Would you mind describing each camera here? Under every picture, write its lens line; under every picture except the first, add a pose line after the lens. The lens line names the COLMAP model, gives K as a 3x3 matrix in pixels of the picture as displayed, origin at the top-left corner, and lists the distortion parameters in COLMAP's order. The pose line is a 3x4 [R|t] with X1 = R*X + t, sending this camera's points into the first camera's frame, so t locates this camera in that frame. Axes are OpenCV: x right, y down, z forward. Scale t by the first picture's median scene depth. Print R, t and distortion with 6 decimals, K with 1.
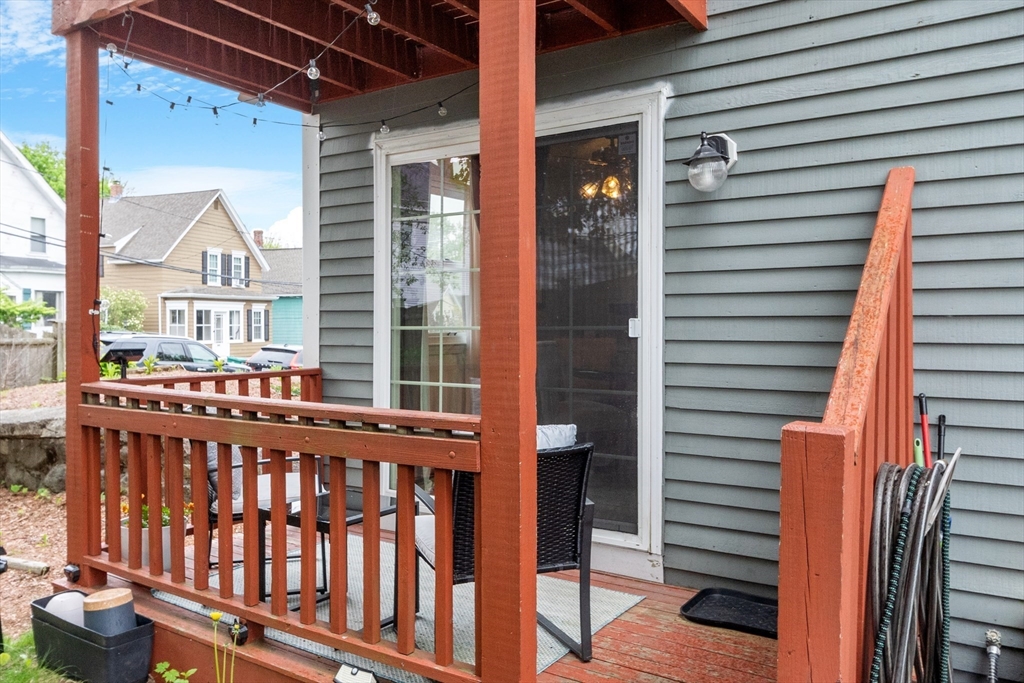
lens RADIAL K [[841.1, 0, 510.9], [0, 841.1, 333.7], [0, 0, 1]] dist [0.003475, -0.001138]
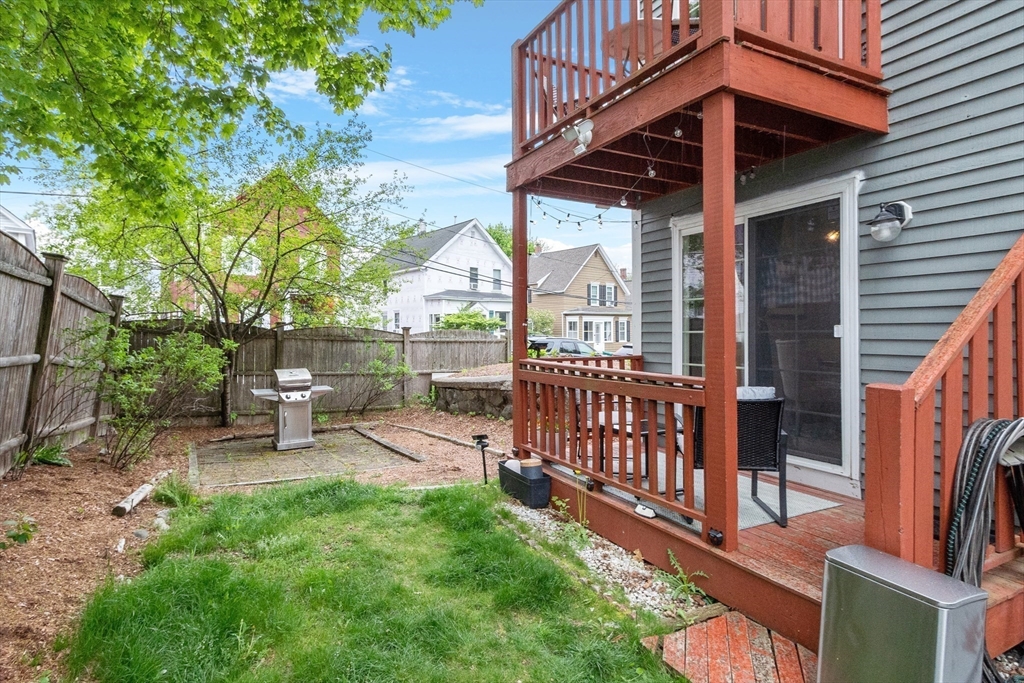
lens RADIAL K [[841.1, 0, 512.3], [0, 841.1, 340.2], [0, 0, 1]] dist [0.003475, -0.001138]
pose [[0.887261, -0.000130, -0.461267, 0.338713], [-0.000100, 1.000000, -0.000474, 0.010706], [0.461267, 0.000467, 0.887261, -0.666687]]
